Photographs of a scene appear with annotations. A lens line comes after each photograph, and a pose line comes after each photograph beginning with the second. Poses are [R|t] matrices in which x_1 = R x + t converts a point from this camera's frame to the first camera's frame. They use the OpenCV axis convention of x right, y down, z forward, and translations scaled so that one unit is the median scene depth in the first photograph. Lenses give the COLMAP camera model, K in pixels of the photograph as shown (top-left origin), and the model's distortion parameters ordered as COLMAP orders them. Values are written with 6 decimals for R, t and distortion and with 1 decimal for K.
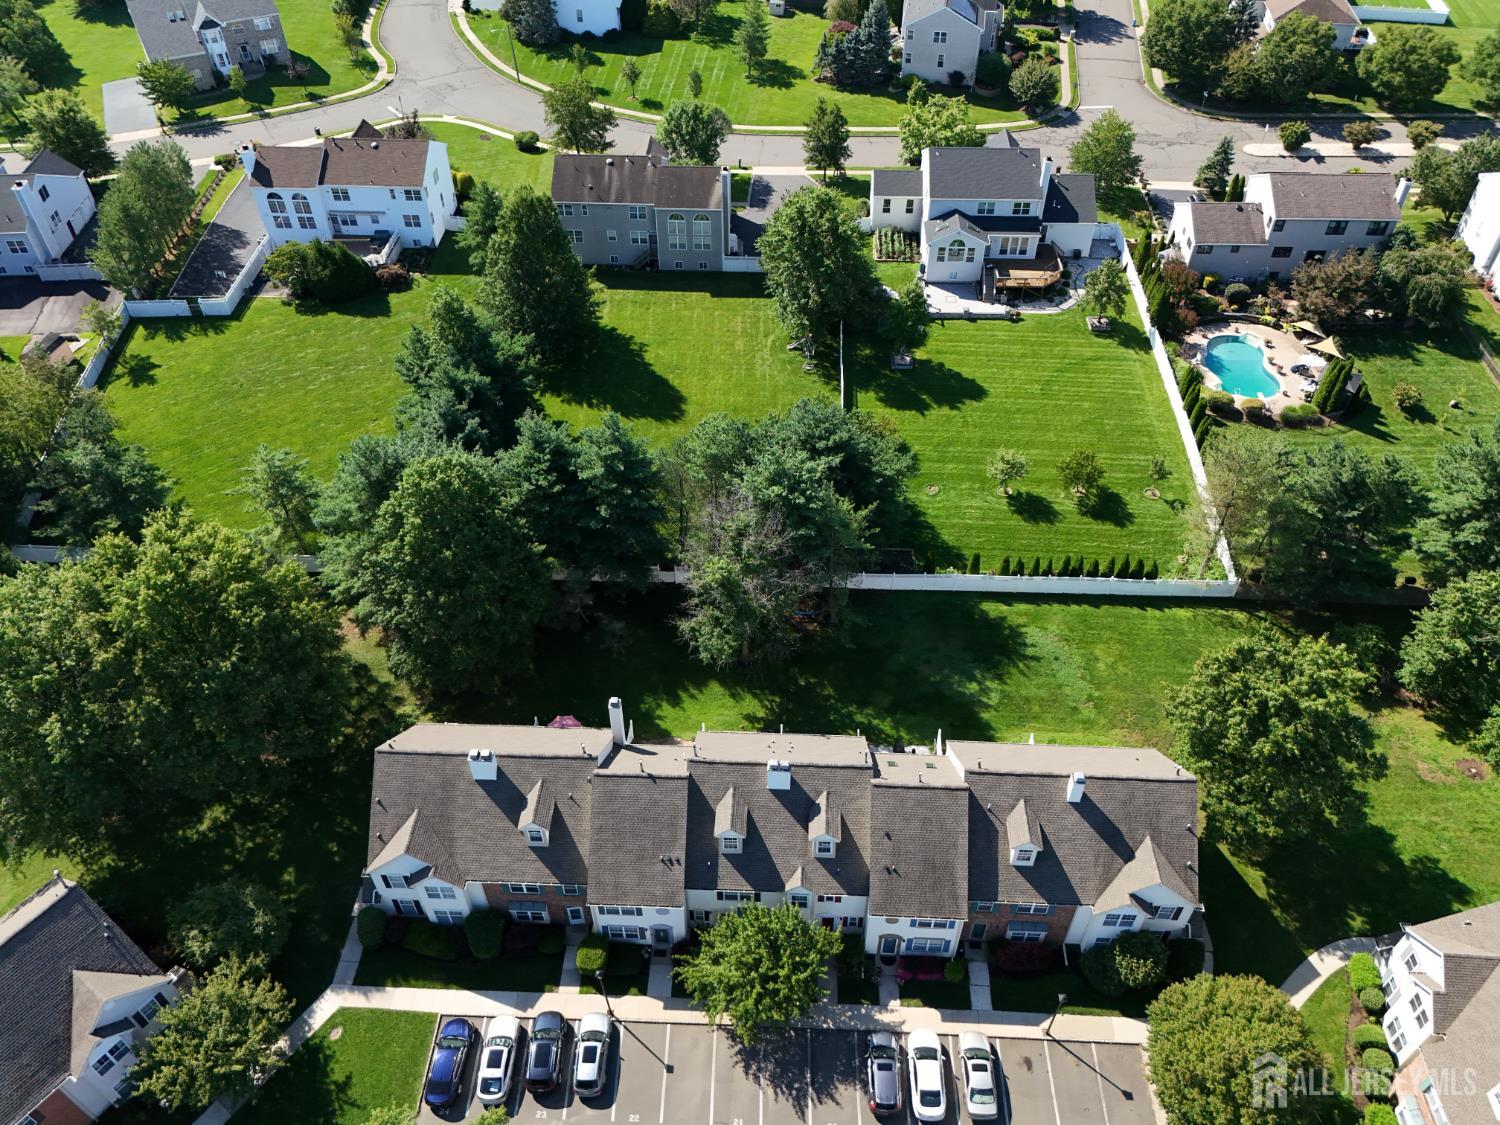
lens RADIAL K [[1109.8, 0, 752.8], [0, 1109.8, 561.7], [0, 0, 1]] dist [0.049233, -0.042066]
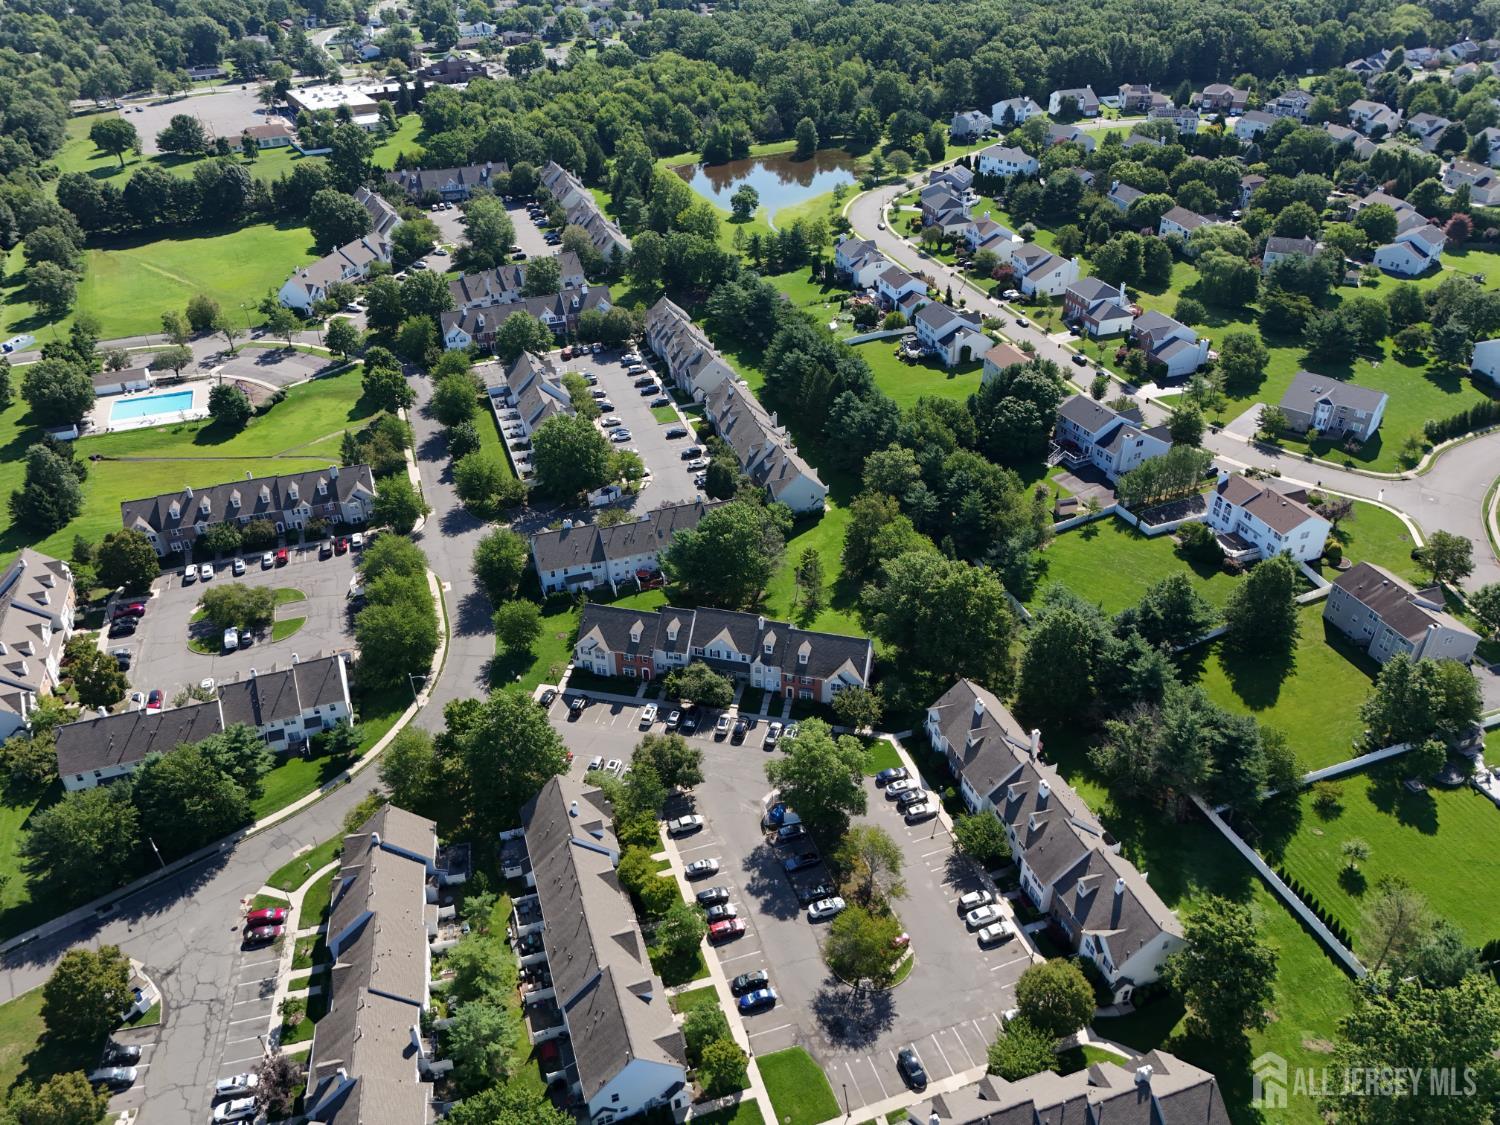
lens RADIAL K [[1109.8, 0, 752.8], [0, 1109.8, 561.7], [0, 0, 1]] dist [0.049233, -0.042066]
pose [[0.366685, 0.512802, -0.776258, 0.918053], [-0.639403, 0.744997, 0.190113, -0.141471], [0.675800, 0.426630, 0.601067, -0.665876]]
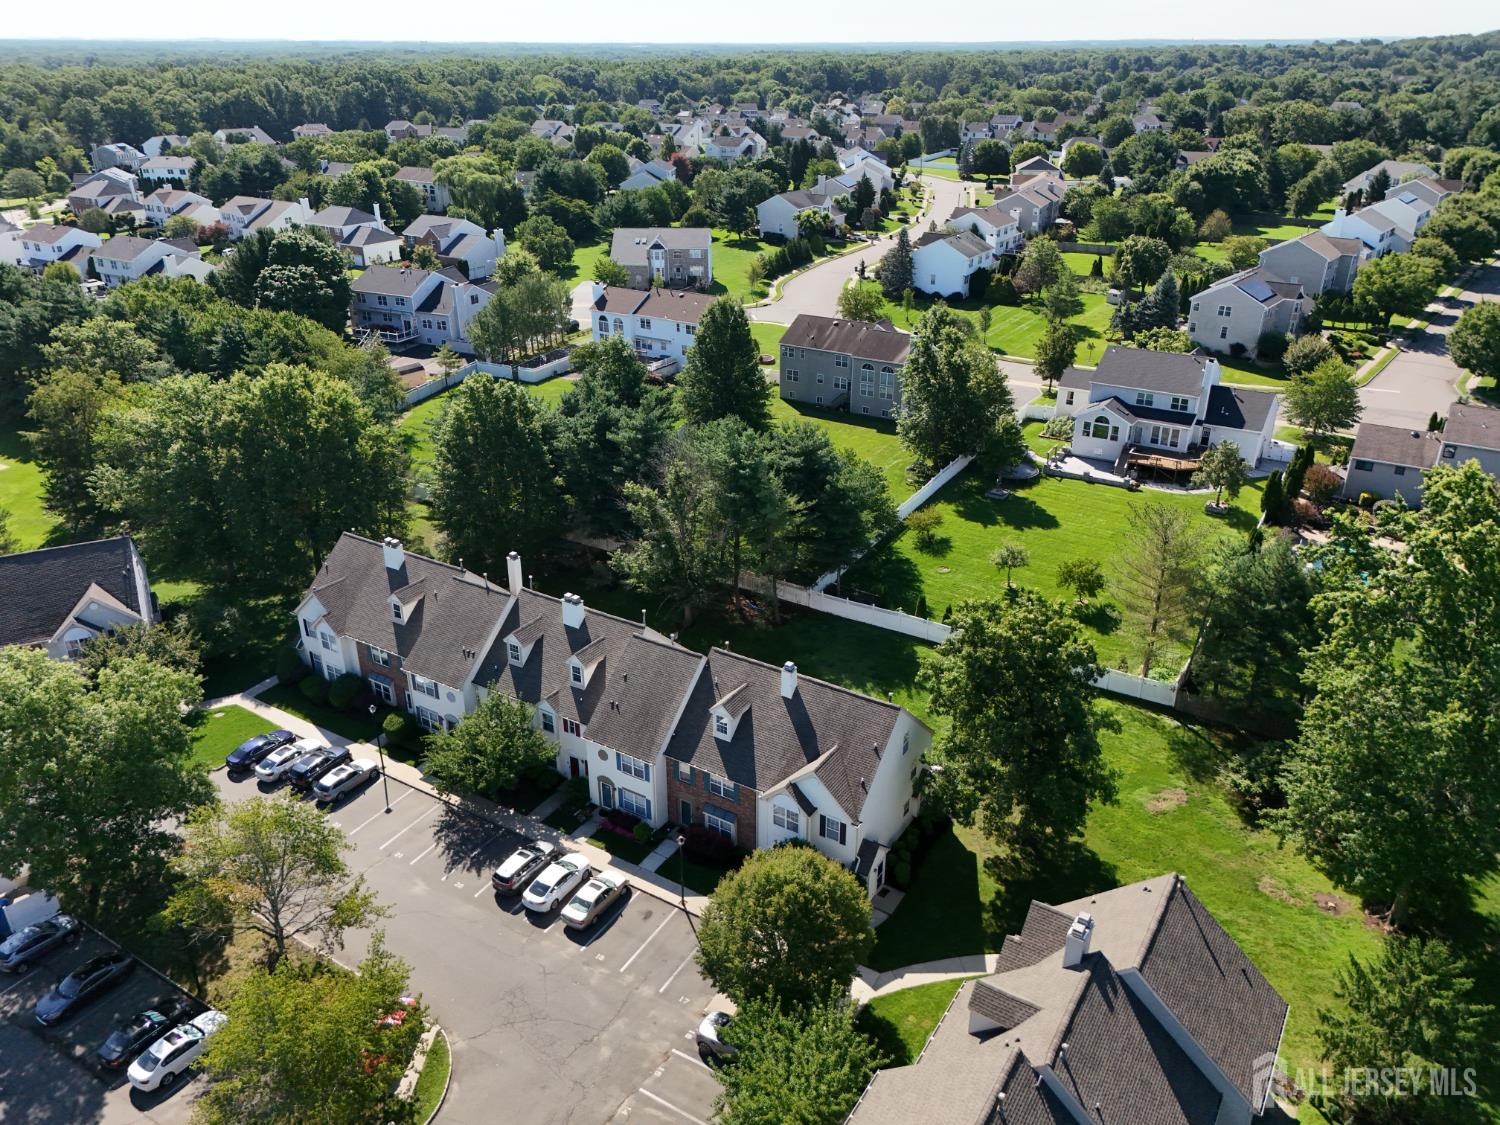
lens RADIAL K [[1109.8, 0, 752.8], [0, 1109.8, 561.7], [0, 0, 1]] dist [0.049233, -0.042066]
pose [[0.869270, 0.210293, -0.447378, 0.478700], [-0.345081, 0.906151, -0.244560, 0.250200], [0.353963, 0.366970, 0.860258, 0.032973]]
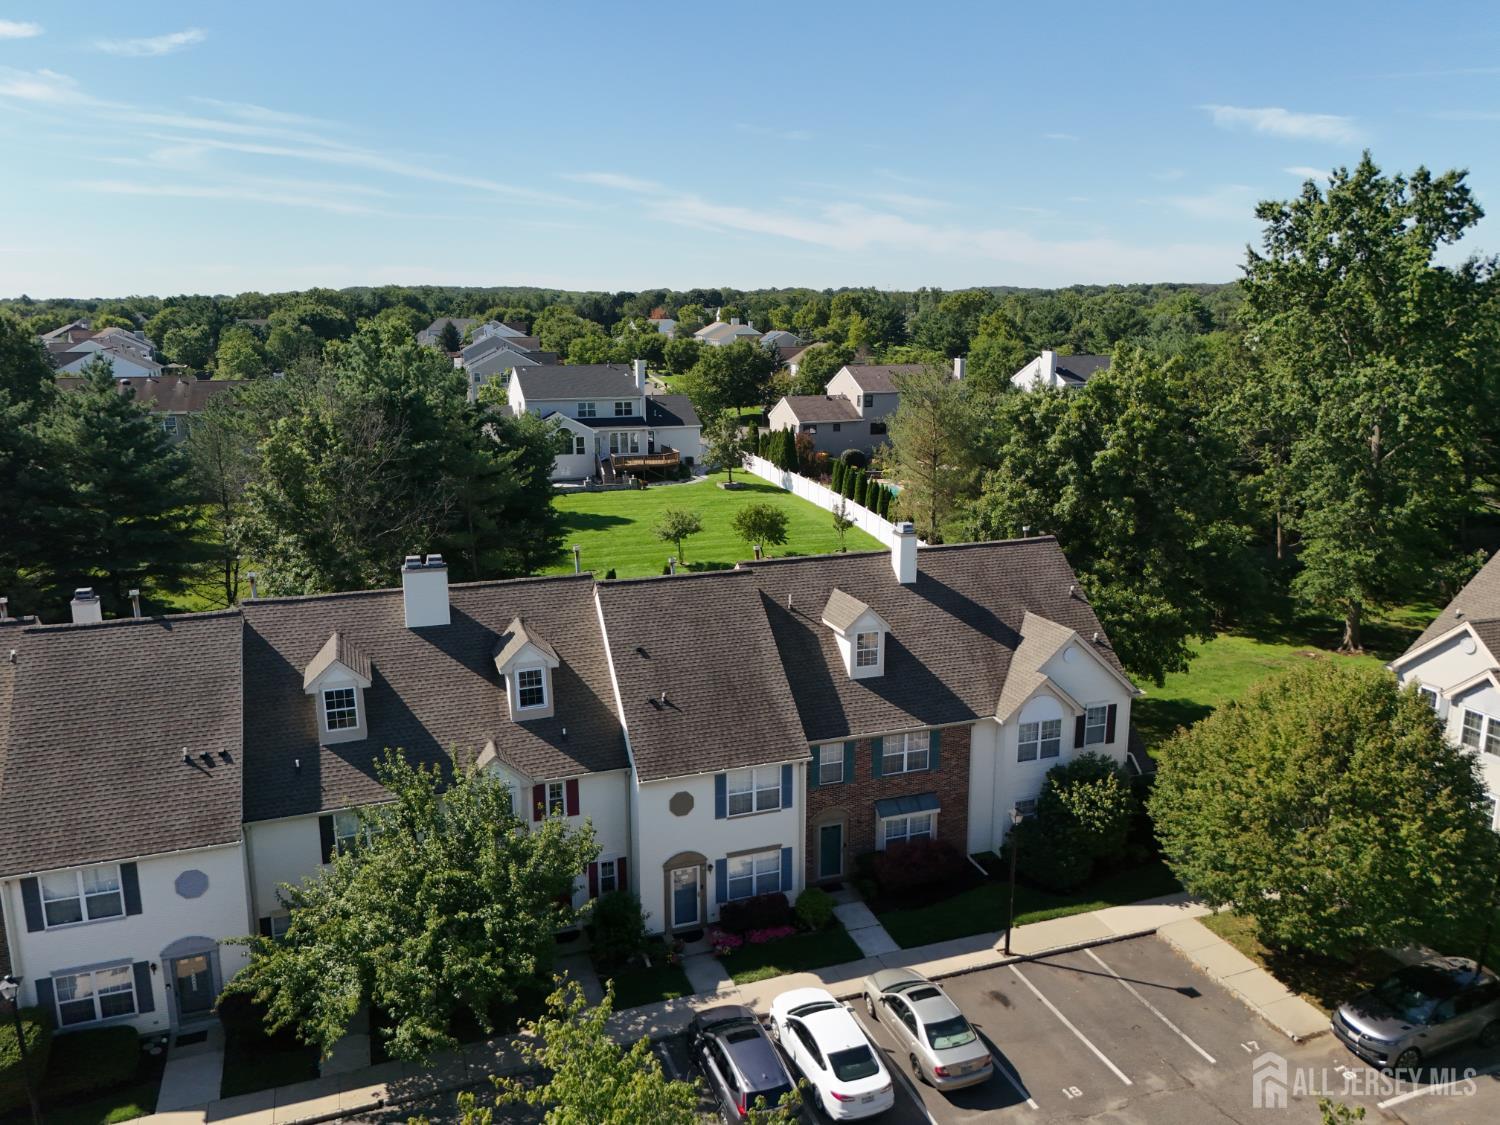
lens RADIAL K [[1100.6, 0, 754.5], [0, 1100.6, 570.5], [0, 0, 1]] dist [0.068640, -0.073346]
pose [[0.925378, -0.082744, 0.369905, -0.018750], [0.262007, 0.844840, -0.466473, 0.329303], [-0.273913, 0.528582, 0.803476, 0.352018]]
